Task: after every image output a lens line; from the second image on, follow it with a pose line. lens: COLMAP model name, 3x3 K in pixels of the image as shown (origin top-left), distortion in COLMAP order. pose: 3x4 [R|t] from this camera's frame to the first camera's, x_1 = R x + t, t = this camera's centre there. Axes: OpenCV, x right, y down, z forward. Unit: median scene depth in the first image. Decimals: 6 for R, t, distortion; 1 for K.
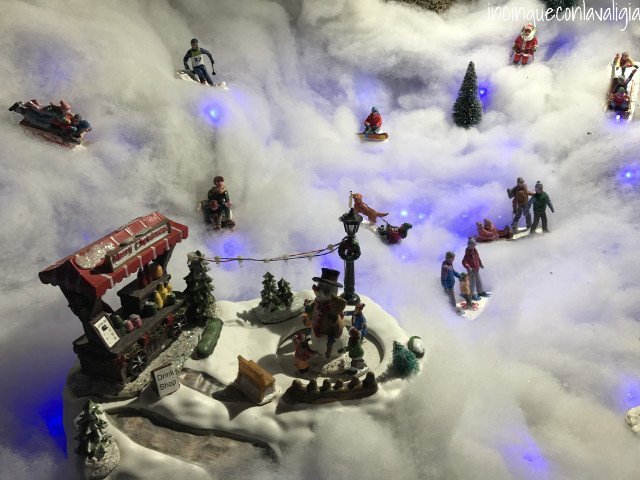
lens RADIAL K [[521.8, 0, 316.4], [0, 521.8, 234.8], [0, 0, 1]] dist [0.064132, -0.103719]
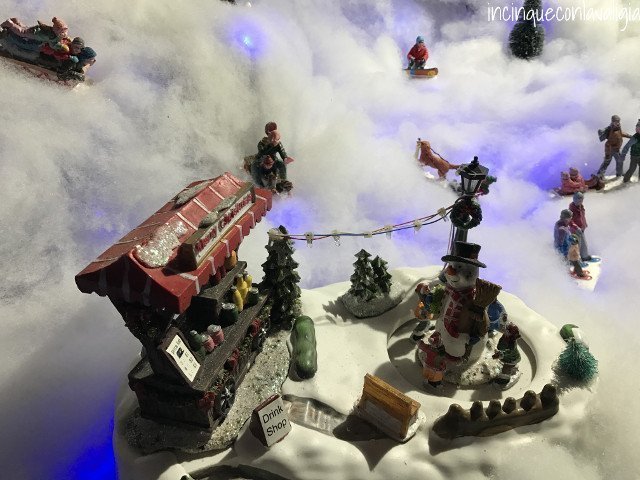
lens RADIAL K [[521.8, 0, 316.4], [0, 521.8, 234.8], [0, 0, 1]] dist [0.064132, -0.103719]
pose [[0.995706, -0.048667, 0.078753, -0.212402], [0.042272, 0.995823, 0.080928, -0.011406], [-0.082362, -0.077251, 0.993604, 0.265401]]
